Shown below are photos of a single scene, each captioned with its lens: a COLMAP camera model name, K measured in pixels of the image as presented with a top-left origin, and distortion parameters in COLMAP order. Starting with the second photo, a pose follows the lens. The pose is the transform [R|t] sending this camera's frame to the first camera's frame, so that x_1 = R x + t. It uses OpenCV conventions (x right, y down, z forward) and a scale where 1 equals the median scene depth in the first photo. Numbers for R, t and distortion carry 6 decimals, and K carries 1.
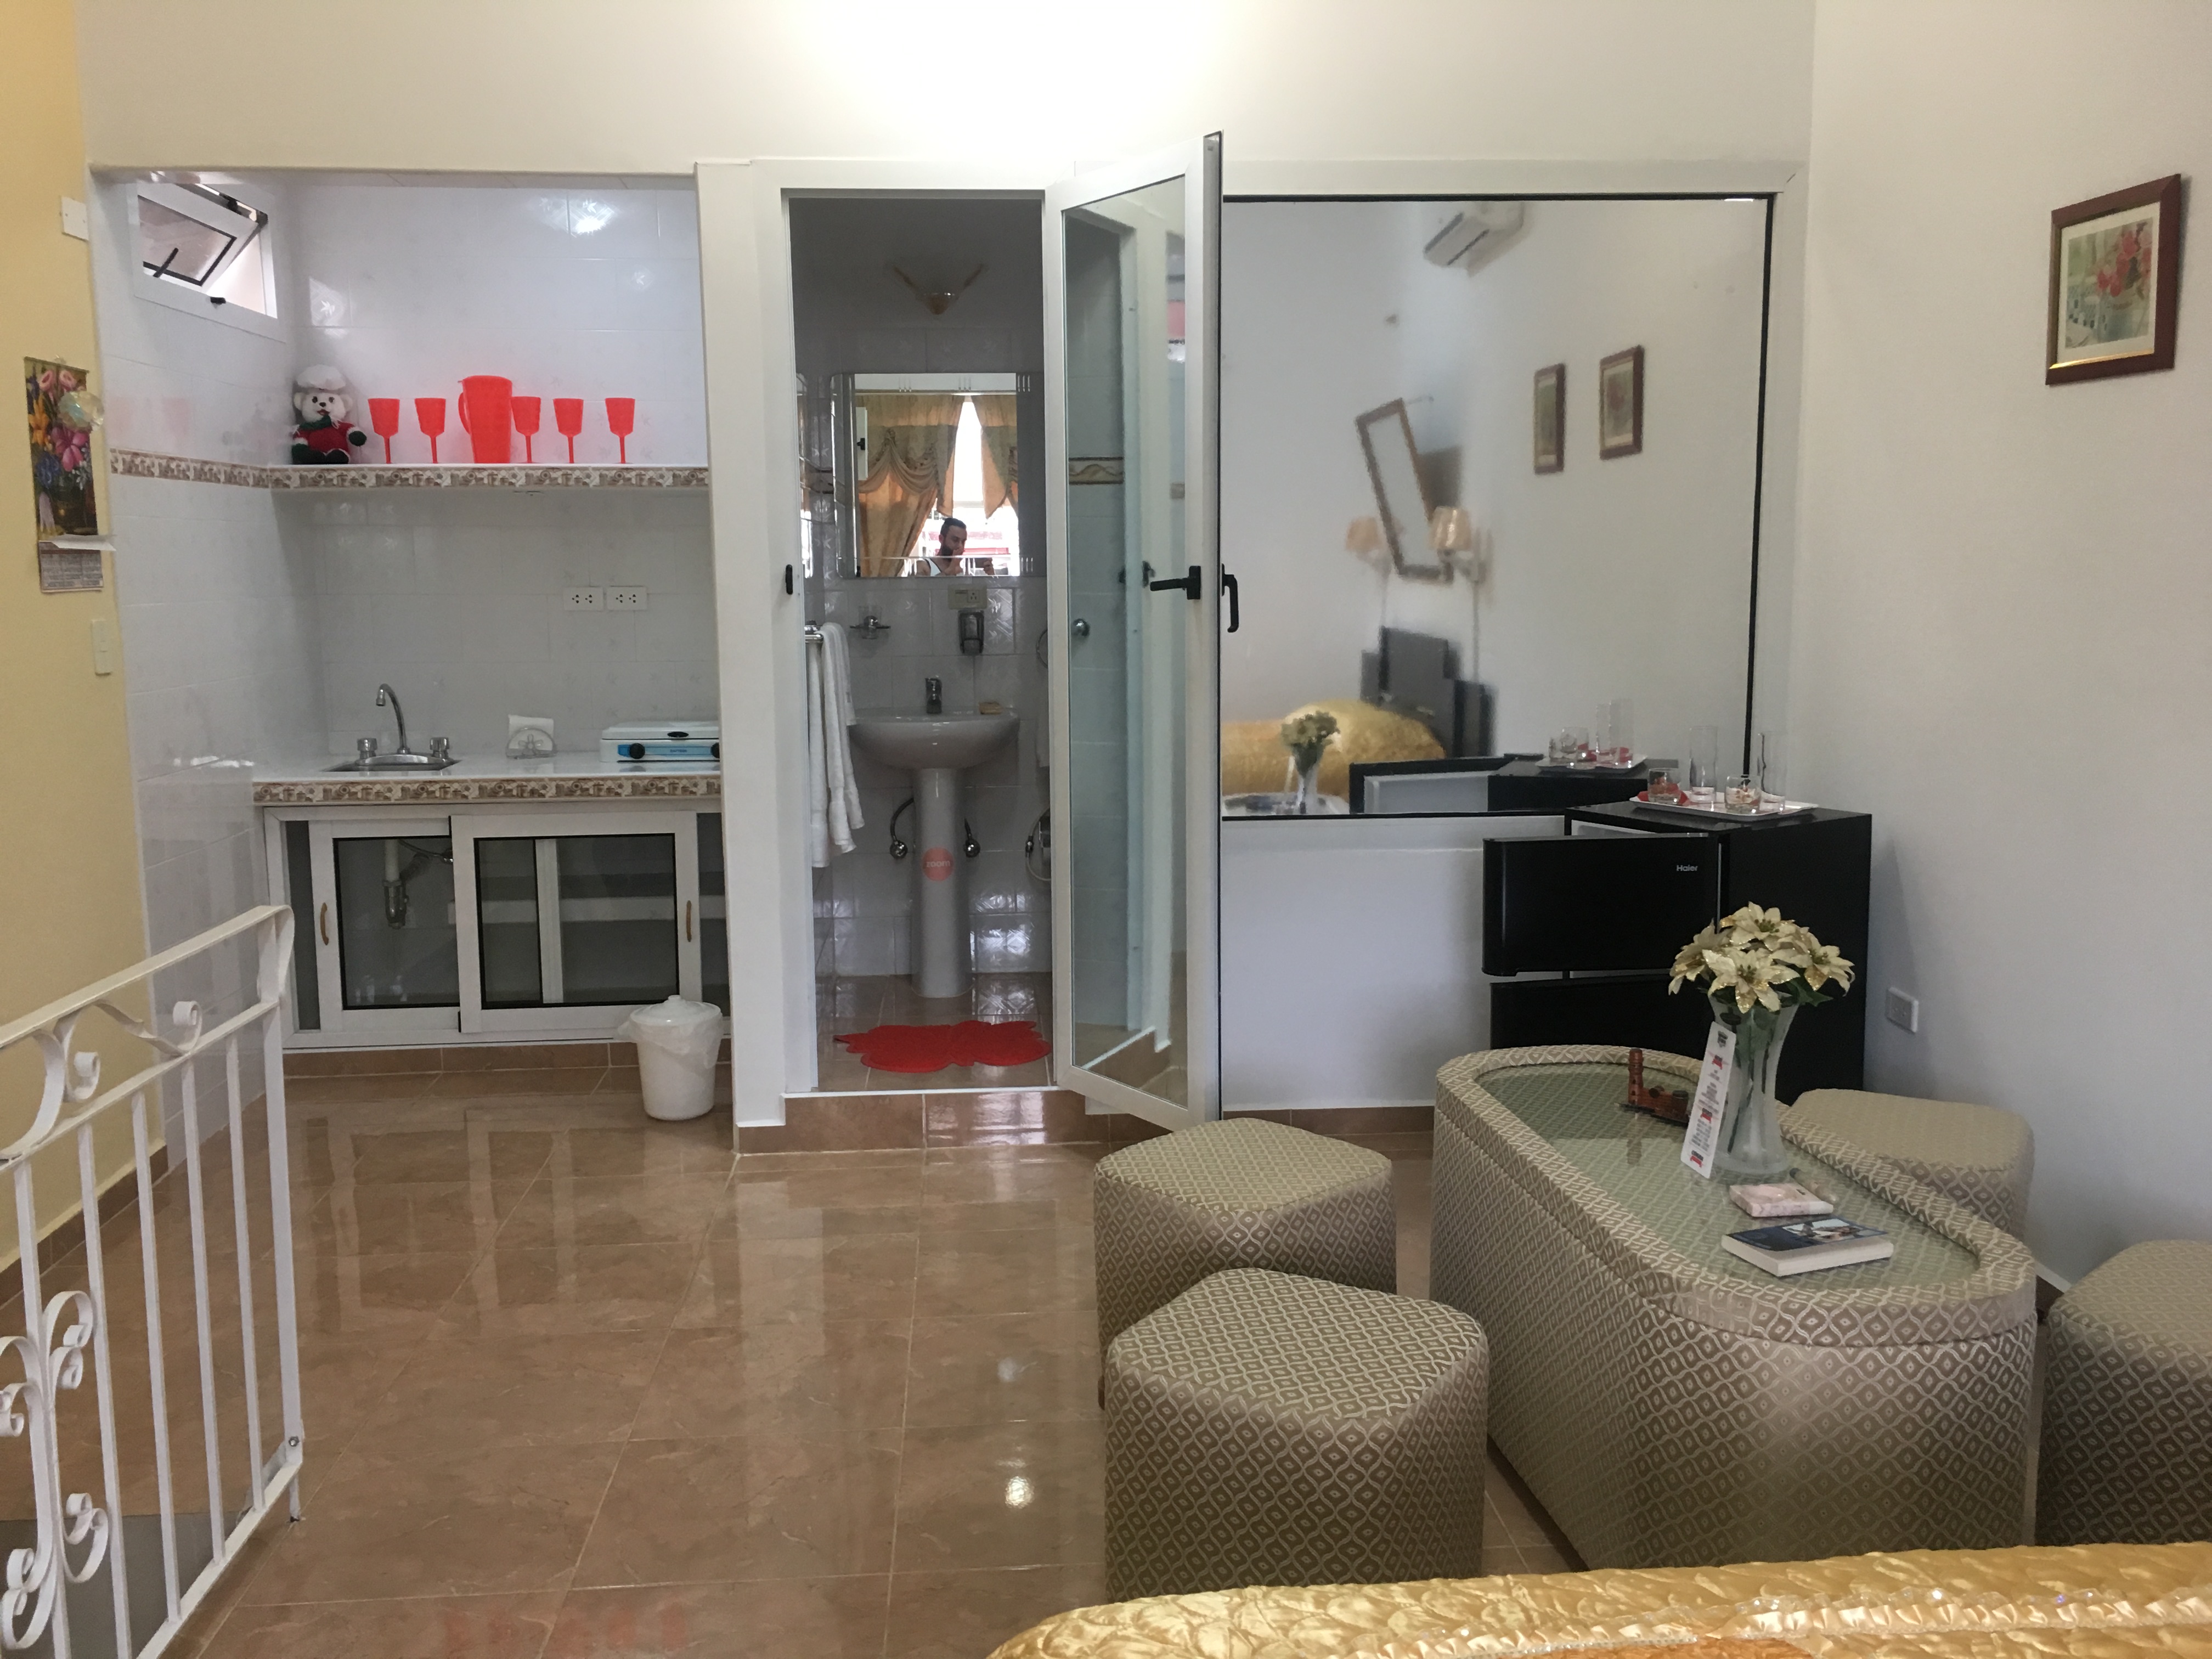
lens RADIAL K [[1872.3, 0, 1099.3], [0, 1872.3, 825.4], [0, 0, 1]] dist [0.063317, -0.081269]
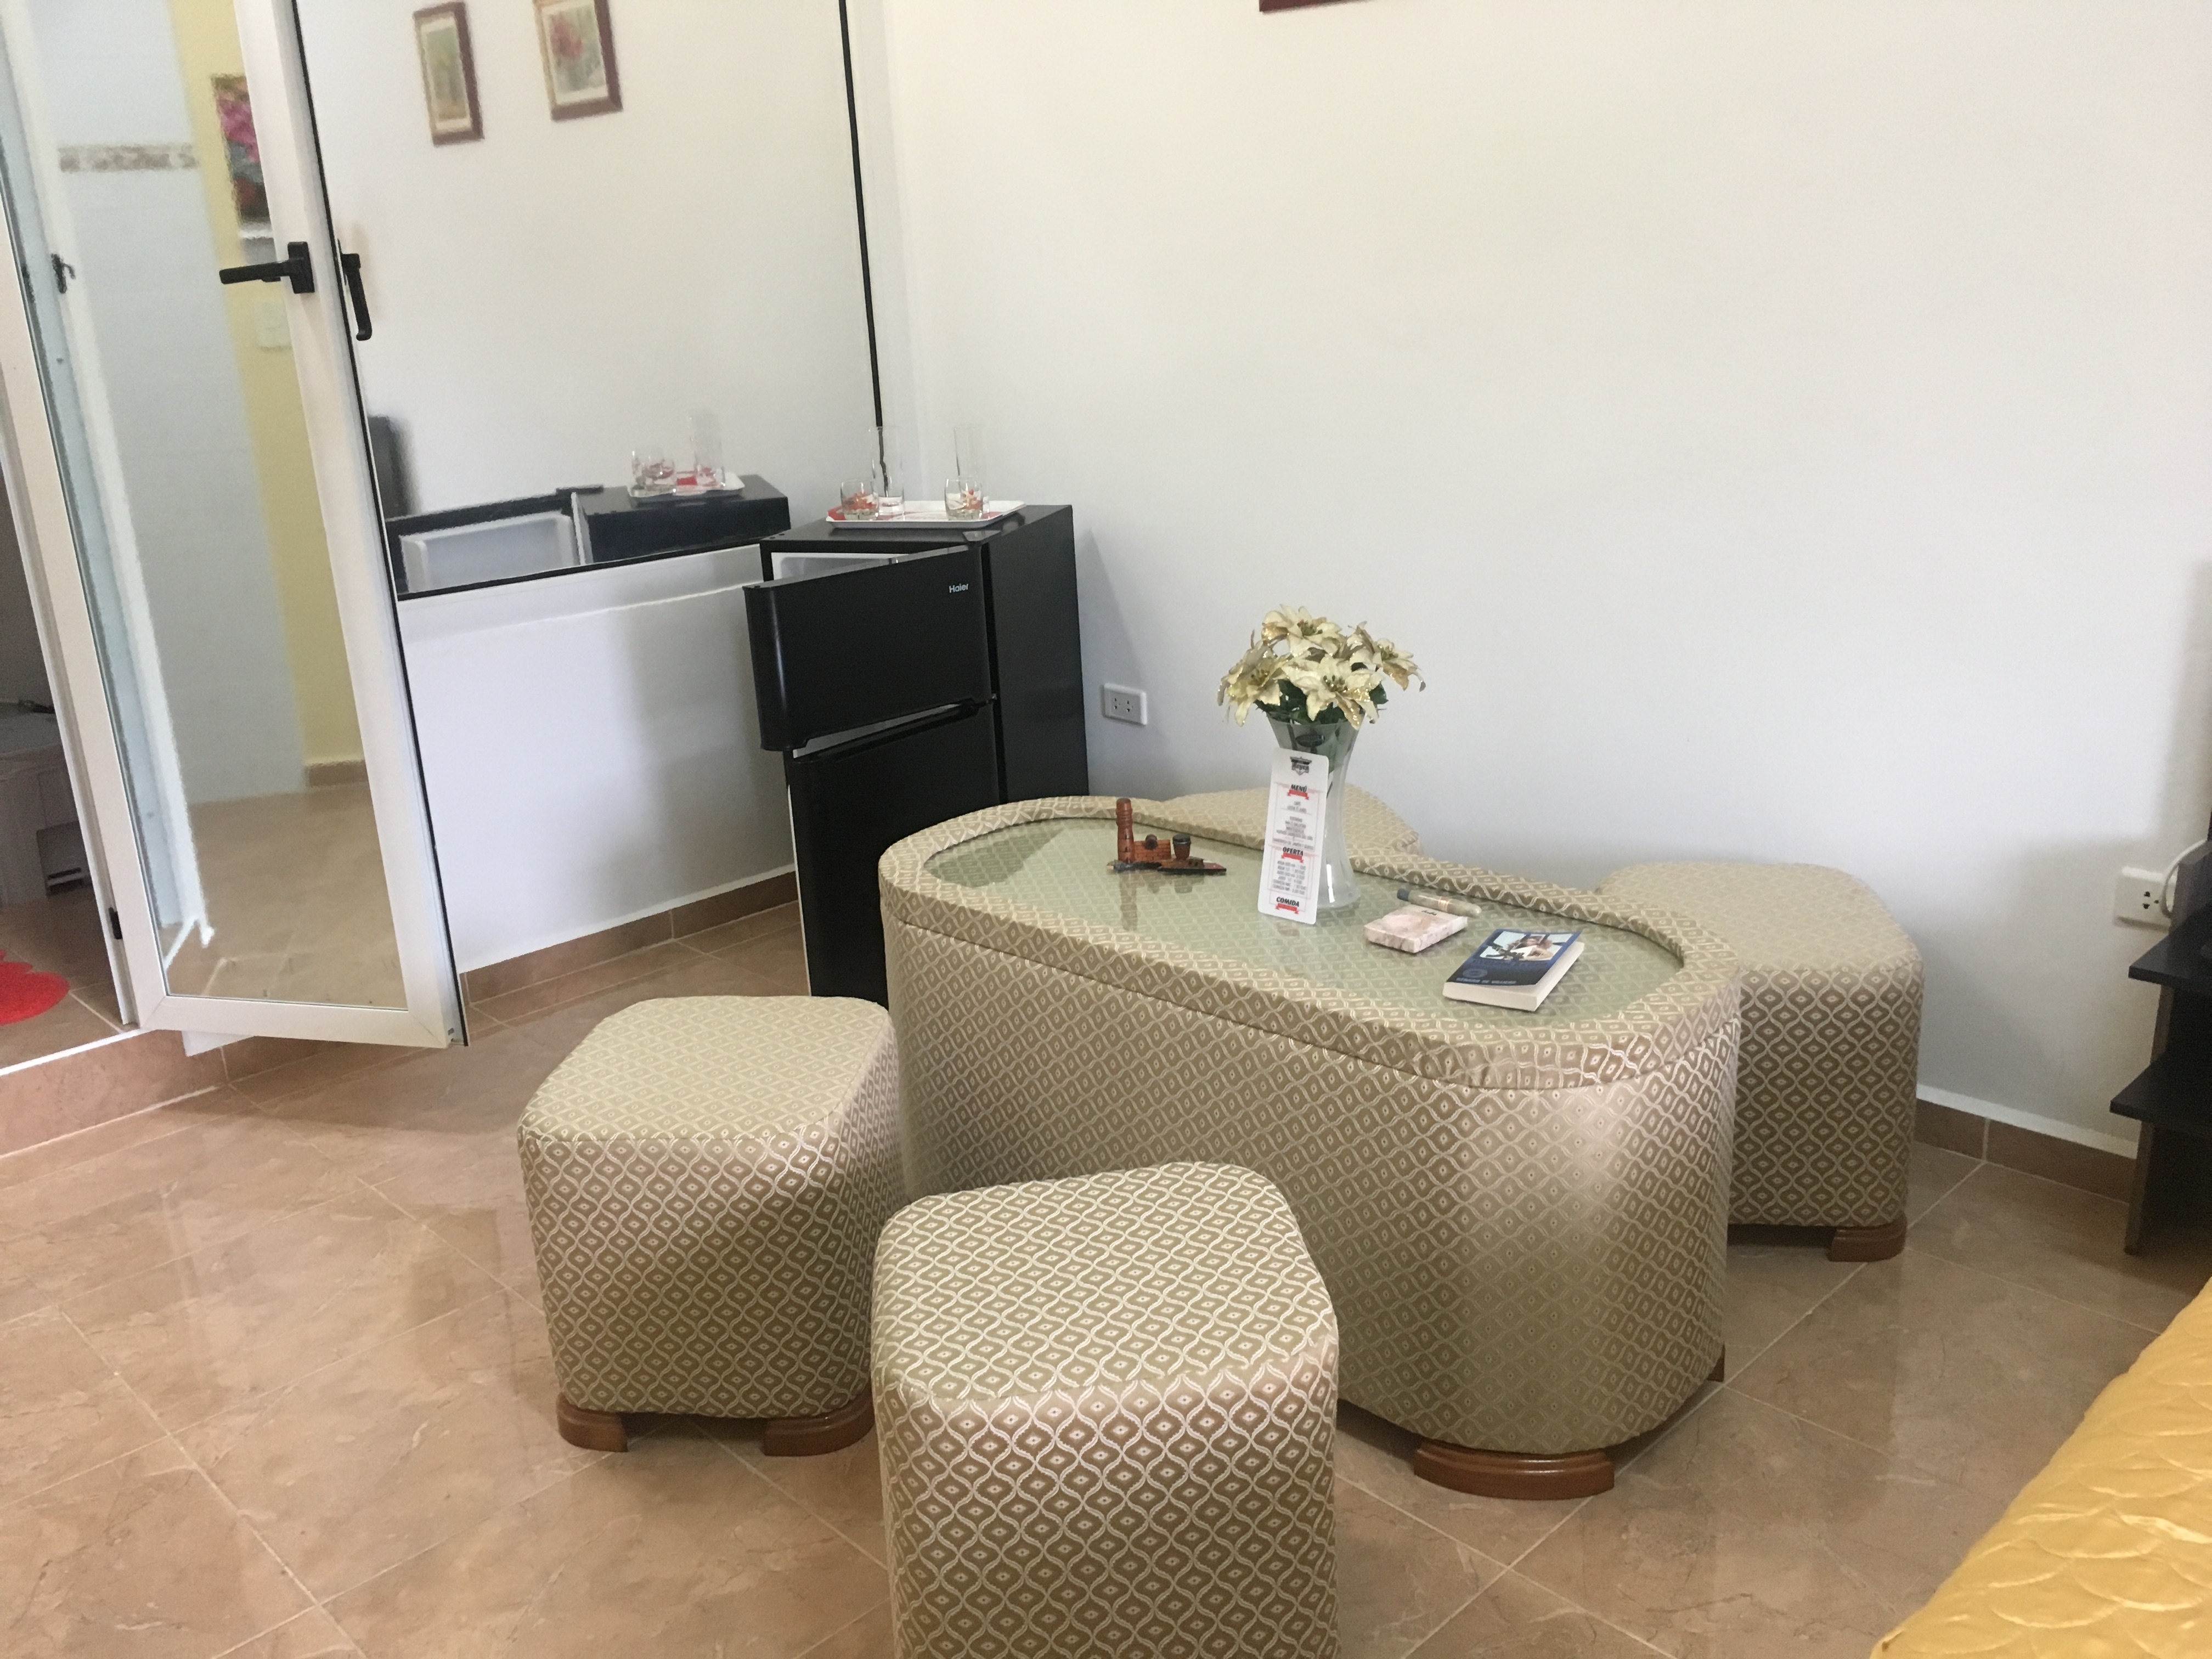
lens RADIAL K [[1872.3, 0, 1109.9], [0, 1872.3, 829.2], [0, 0, 1]] dist [0.063317, -0.081269]
pose [[0.759758, -0.218304, 0.612463, -0.244246], [0.129077, 0.973844, 0.186994, -0.027964], [-0.637265, -0.063015, 0.768064, 0.349590]]
